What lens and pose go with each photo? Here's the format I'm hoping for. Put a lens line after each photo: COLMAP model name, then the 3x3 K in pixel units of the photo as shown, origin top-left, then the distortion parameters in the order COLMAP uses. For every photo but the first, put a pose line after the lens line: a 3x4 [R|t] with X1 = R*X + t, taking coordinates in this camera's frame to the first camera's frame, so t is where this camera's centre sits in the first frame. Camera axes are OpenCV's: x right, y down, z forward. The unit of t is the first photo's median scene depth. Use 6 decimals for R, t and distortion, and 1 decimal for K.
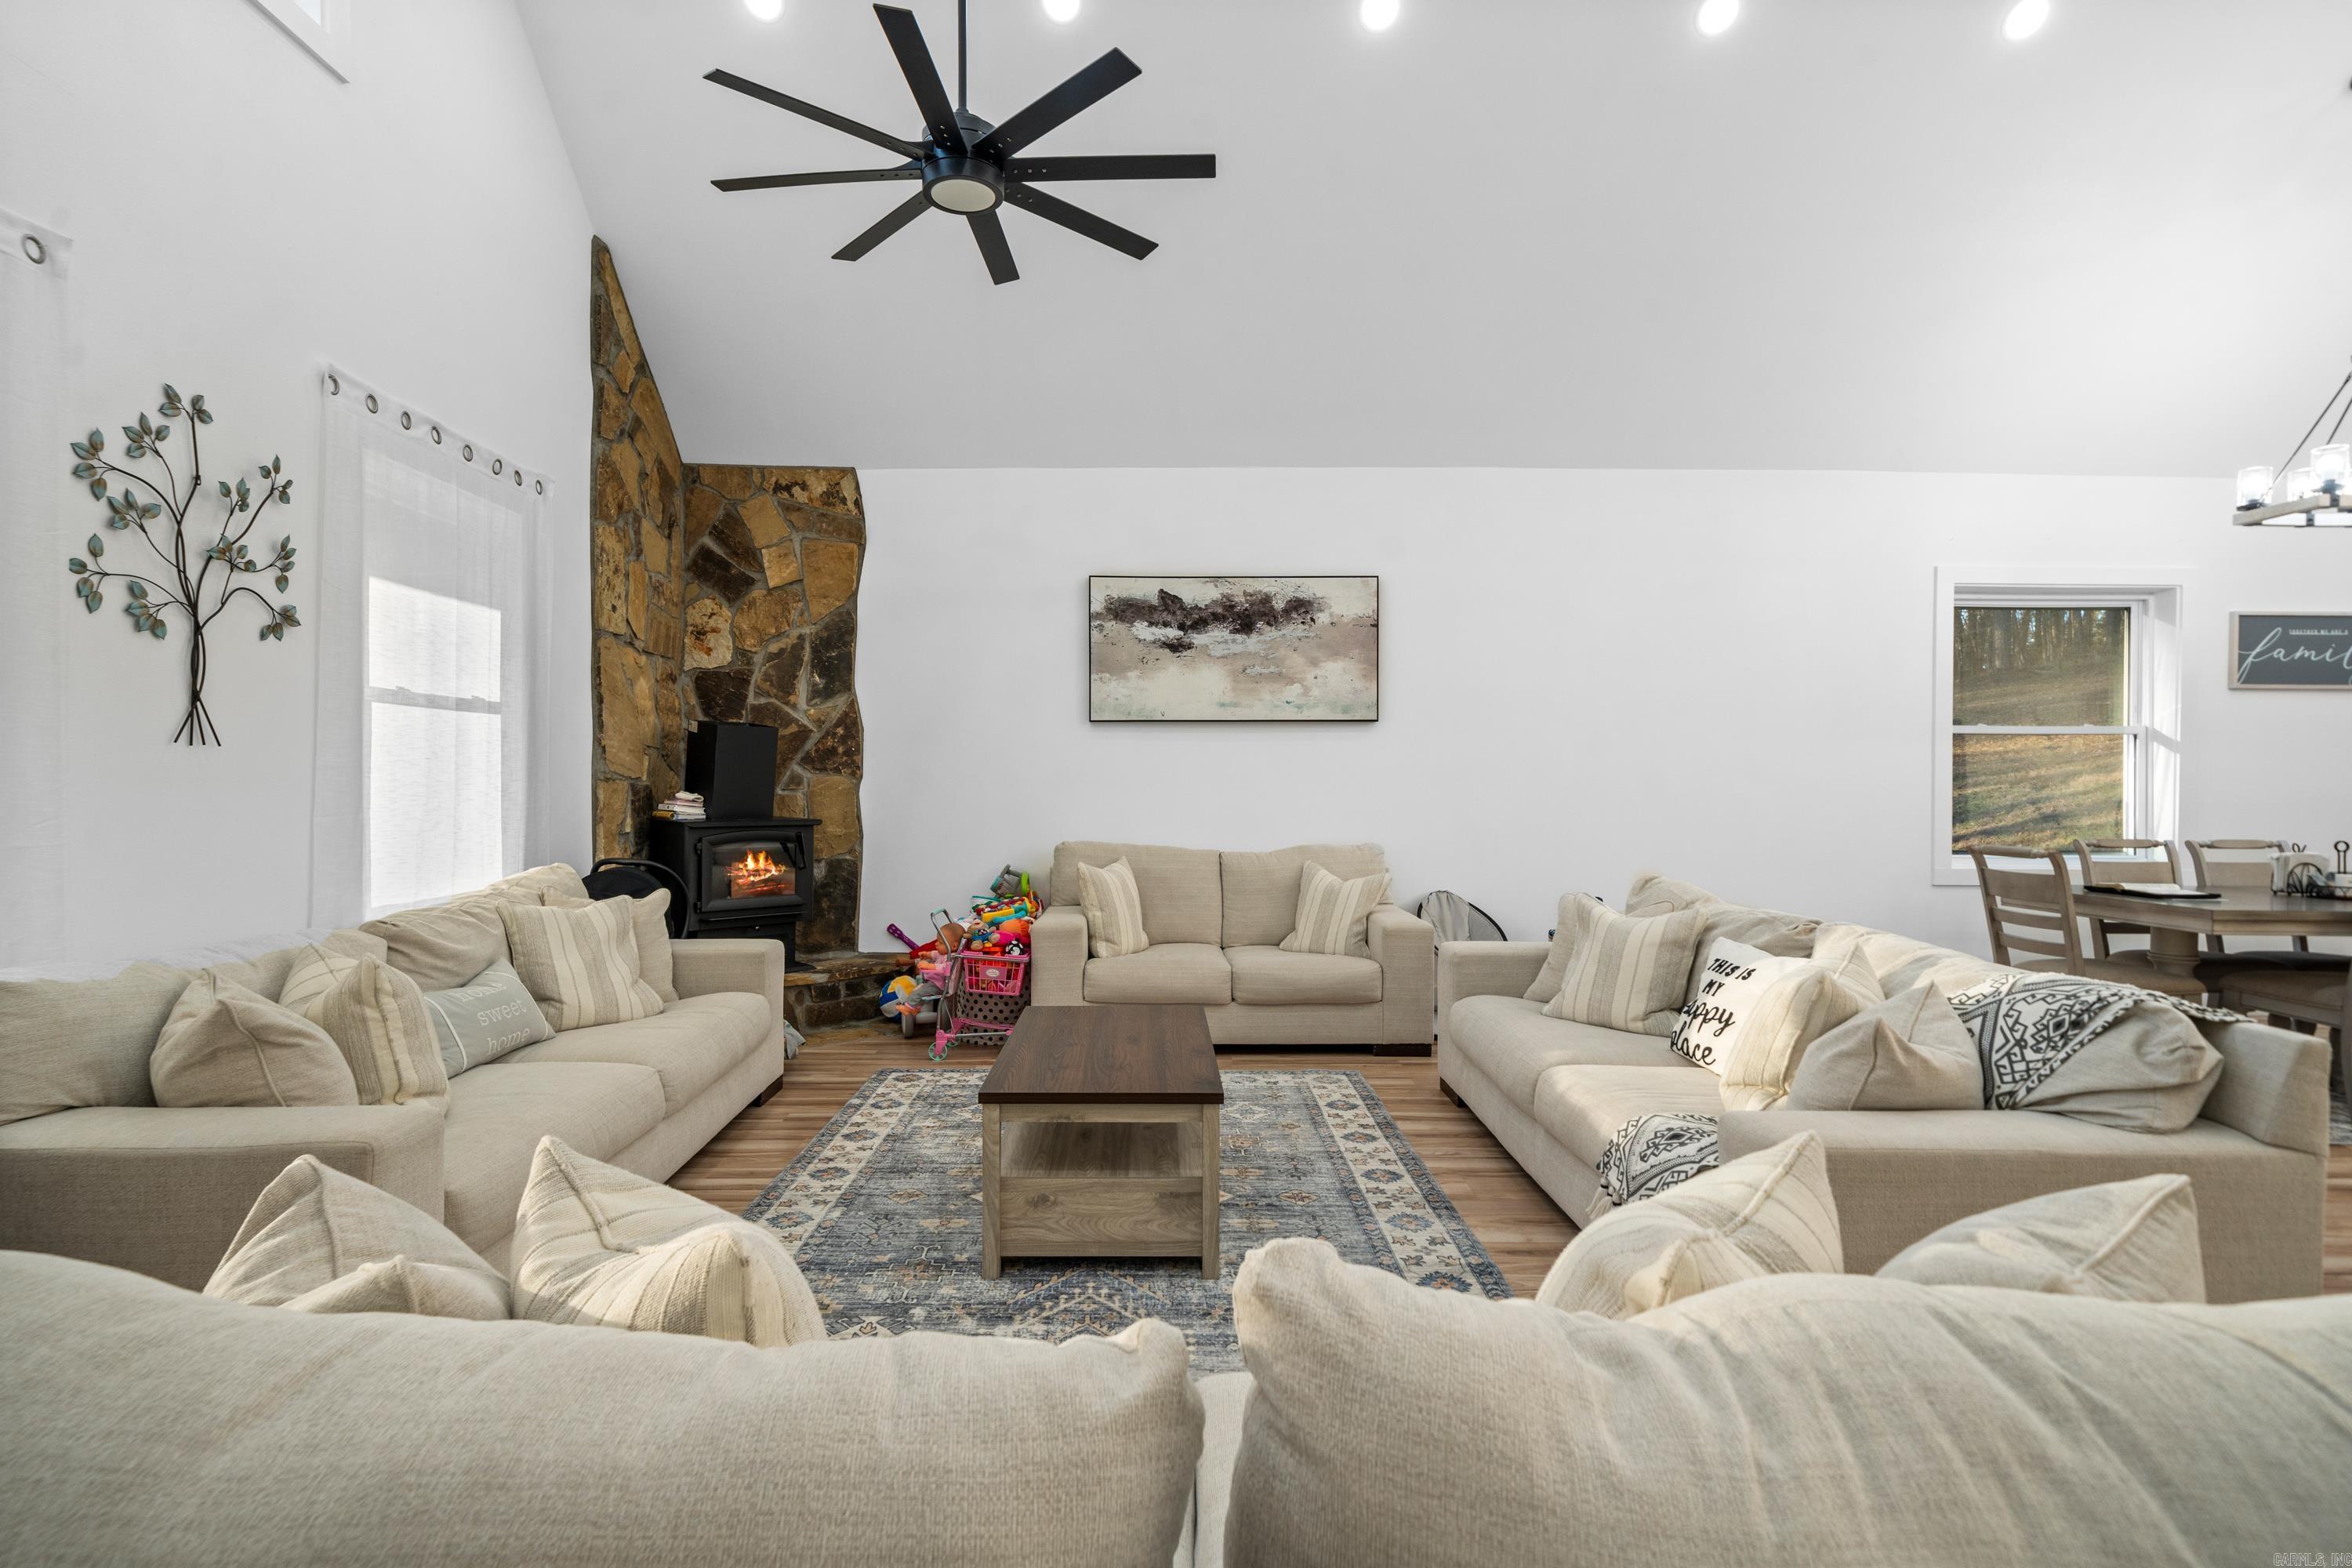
lens RADIAL K [[1132.8, 0, 1155.2], [0, 1132.8, 787.6], [0, 0, 1]] dist [-0.001020, 0.002766]
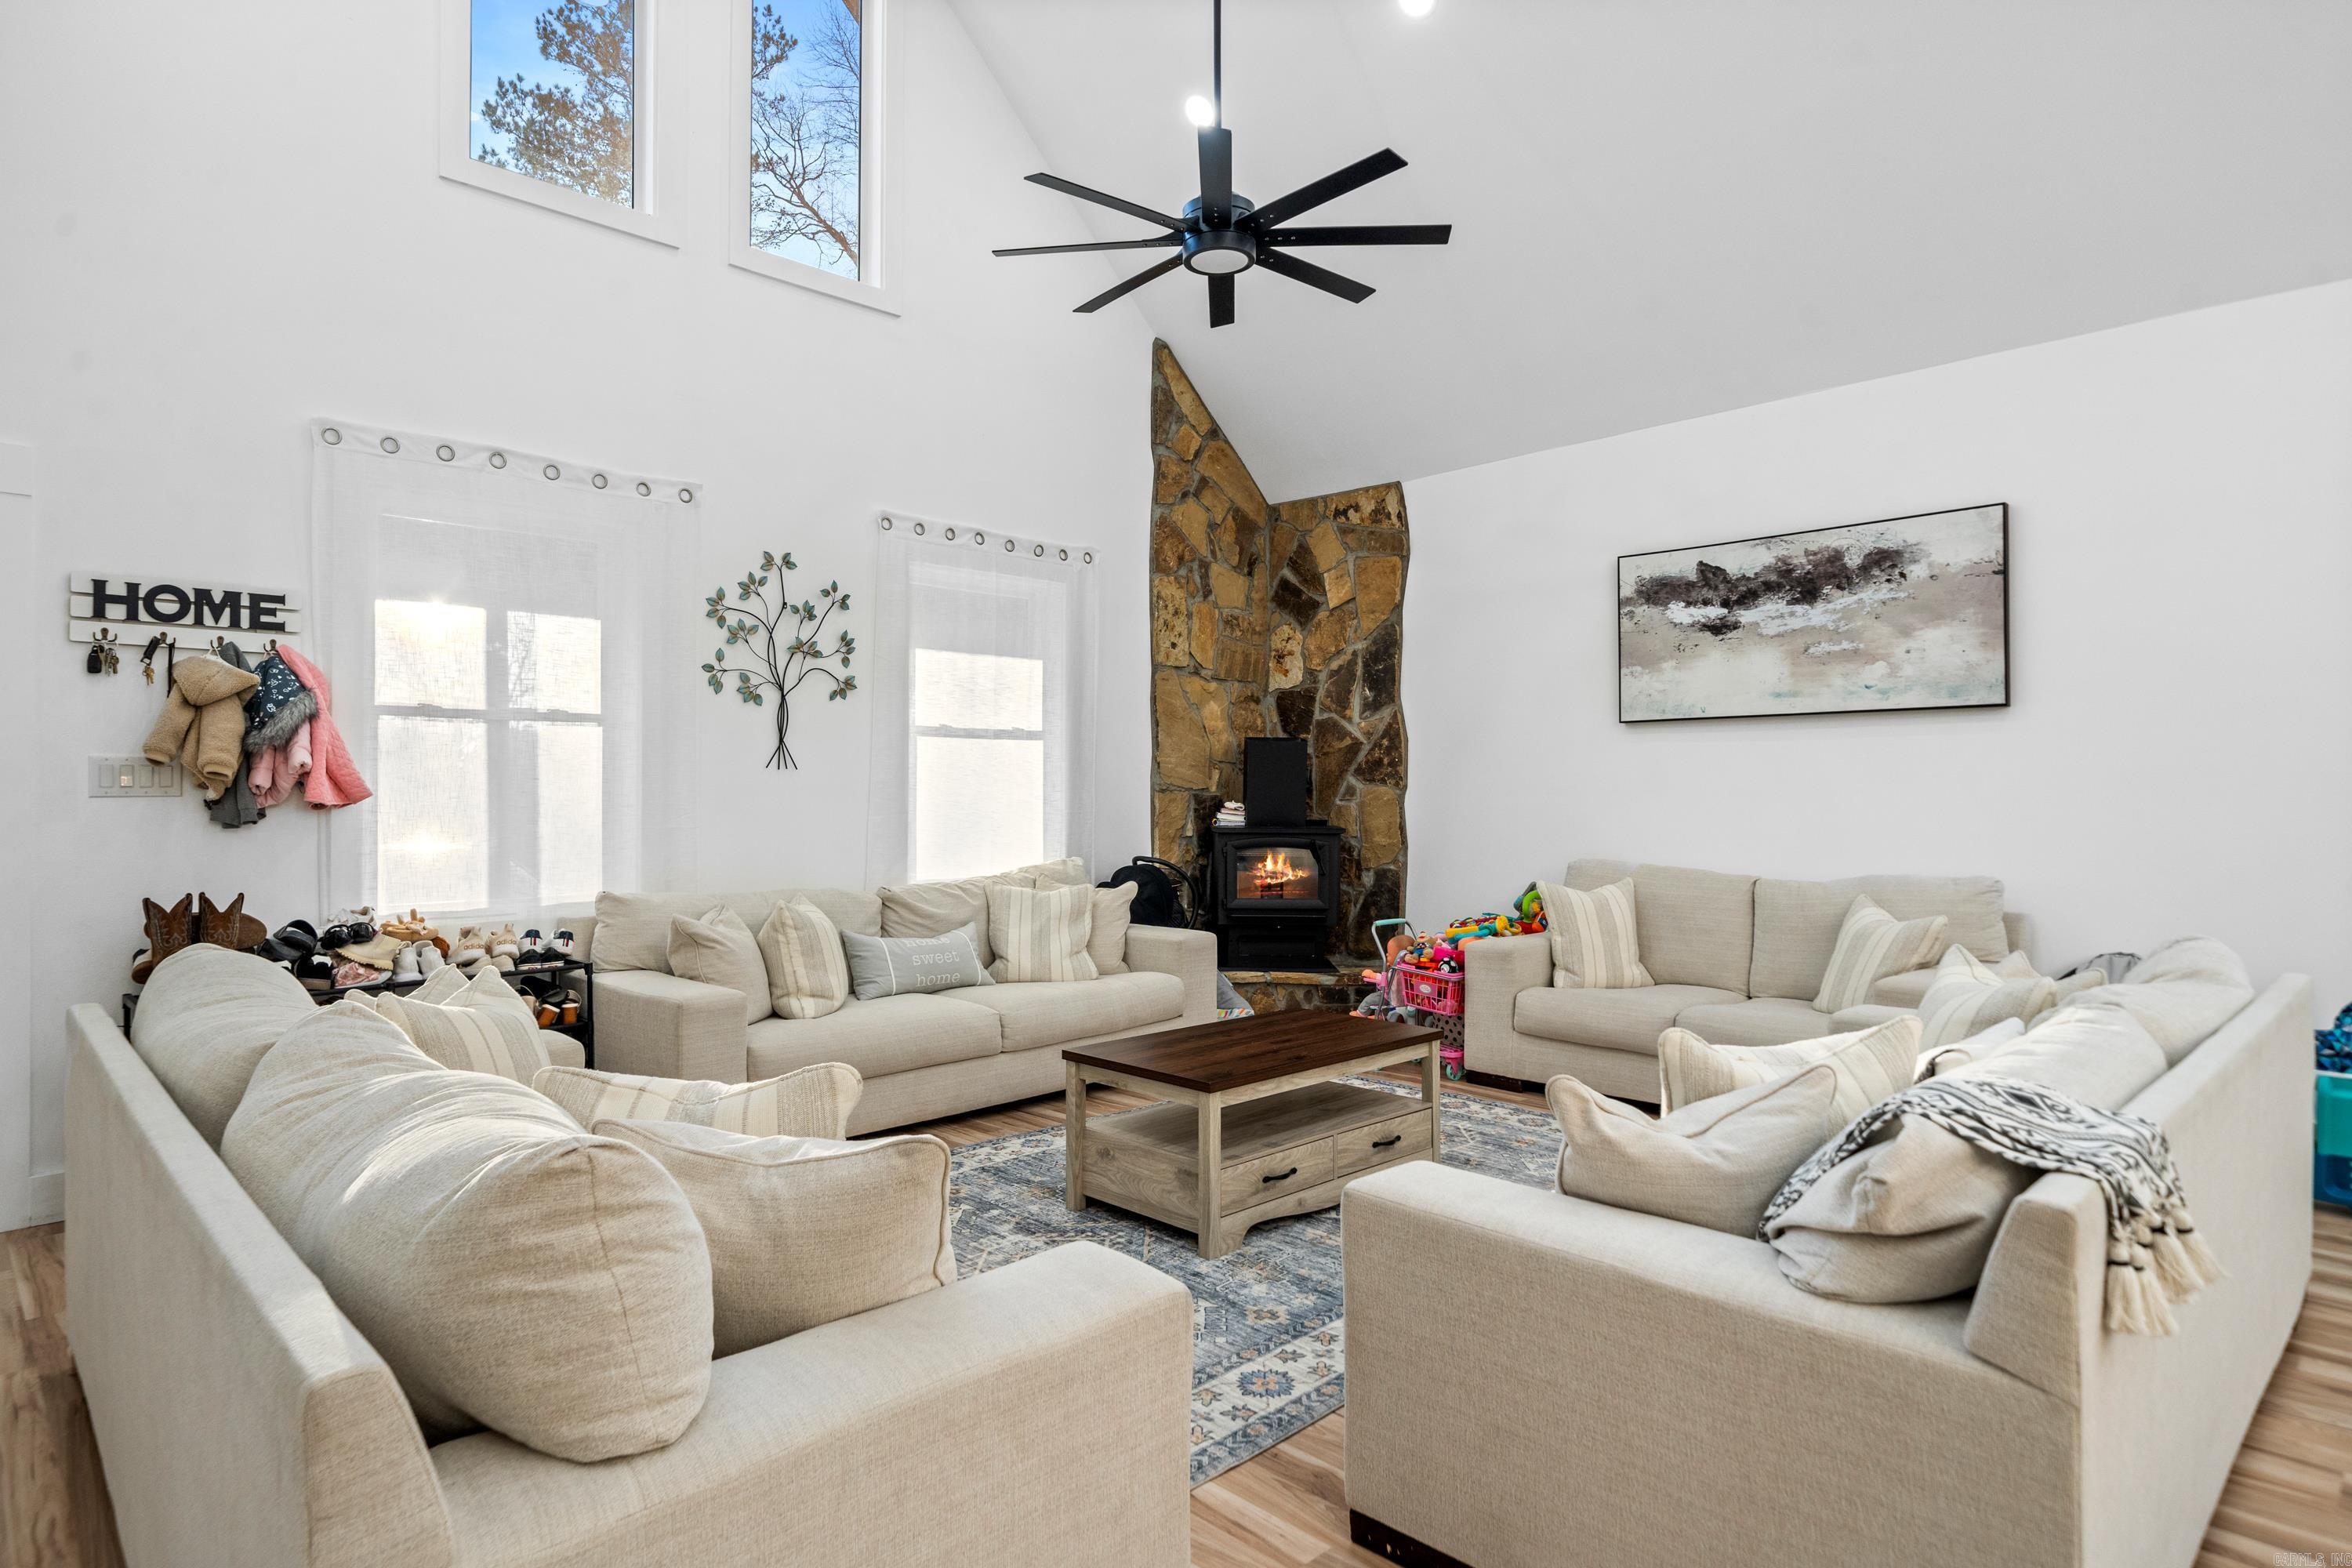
lens RADIAL K [[1287.3, 0, 1159.7], [0, 1287.3, 769.5], [0, 0, 1]] dist [0.000427, -0.002074]
pose [[0.689273, -0.014588, -0.724355, 0.497825], [-0.003552, 0.999717, -0.023514, 0.002628], [0.724493, 0.018781, 0.689026, 0.072043]]
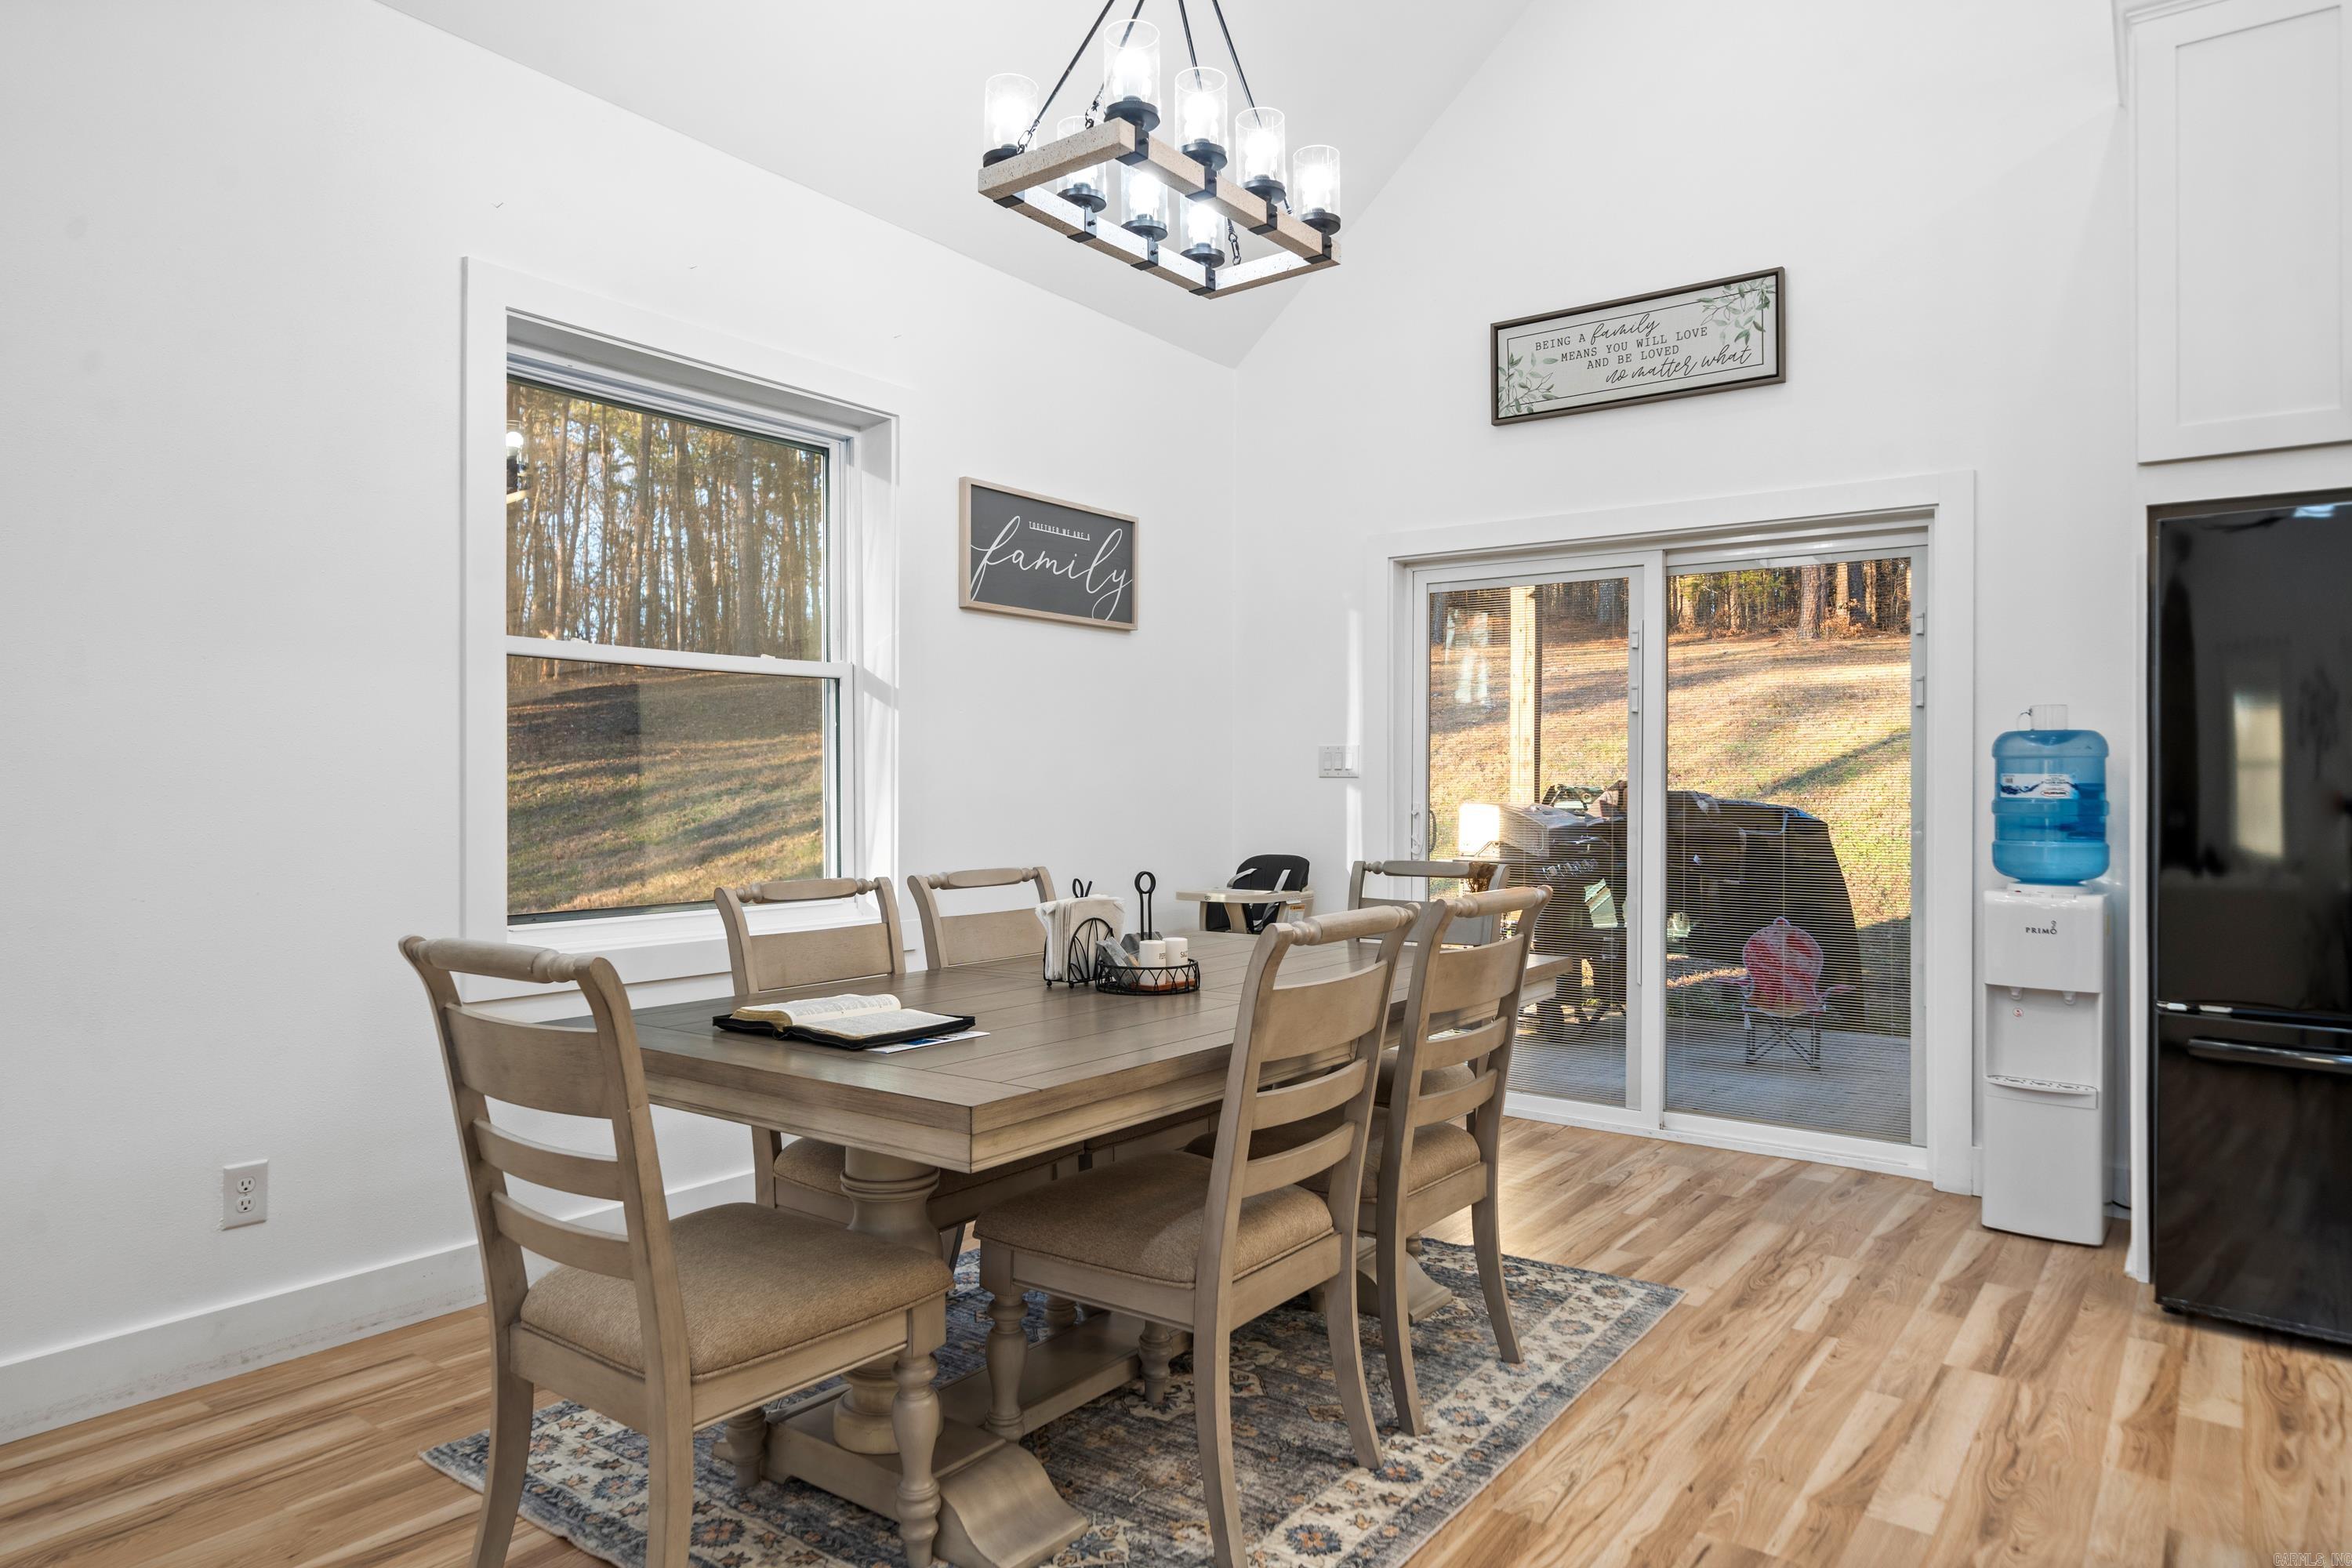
lens RADIAL K [[1413.7, 0, 1149.5], [0, 1413.7, 852.7], [0, 0, 1]] dist [-0.052454, -0.000876]
pose [[0.617314, -0.040019, 0.785698, 0.516617], [0.012824, 0.999085, 0.040812, 0.013048], [-0.786612, -0.015118, 0.617262, 0.566882]]
